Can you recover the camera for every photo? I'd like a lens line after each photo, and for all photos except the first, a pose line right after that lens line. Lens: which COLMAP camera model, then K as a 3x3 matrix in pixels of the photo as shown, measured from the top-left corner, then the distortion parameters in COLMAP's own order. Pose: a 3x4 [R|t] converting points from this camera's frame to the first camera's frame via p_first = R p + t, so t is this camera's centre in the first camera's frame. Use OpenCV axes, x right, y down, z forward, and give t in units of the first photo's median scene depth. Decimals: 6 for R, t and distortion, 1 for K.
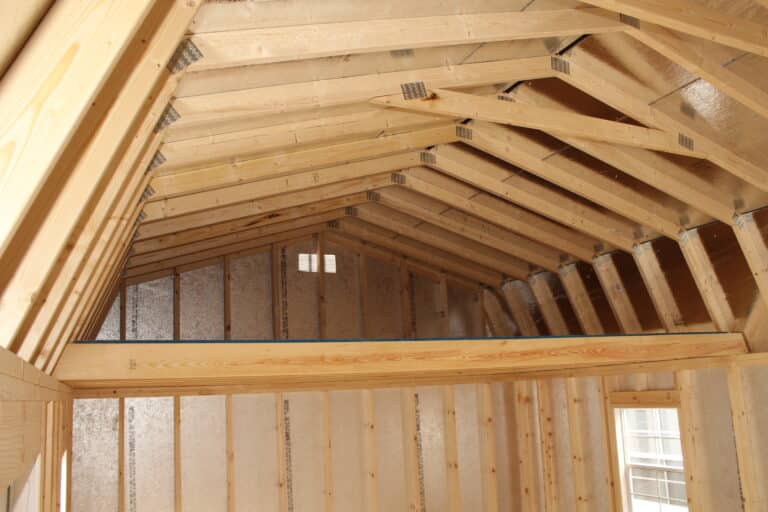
lens RADIAL K [[643.7, 0, 384.0], [0, 643.7, 256.0], [0, 0, 1]] dist [-0.076500, 0.003673]
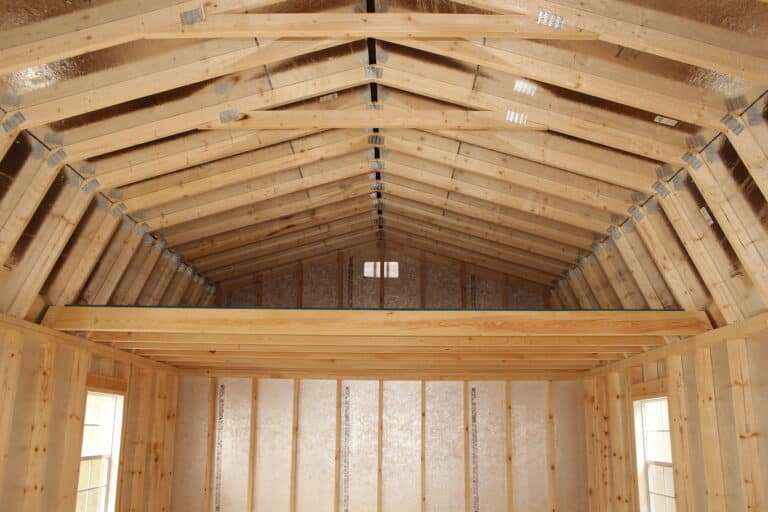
lens RADIAL K [[643.7, 0, 384.0], [0, 643.7, 256.0], [0, 0, 1]] dist [-0.076500, 0.003673]
pose [[0.897973, -0.060547, -0.435864, 0.427568], [0.034781, 0.997156, -0.066862, 0.067721], [0.438673, 0.044880, 0.897525, -0.033782]]
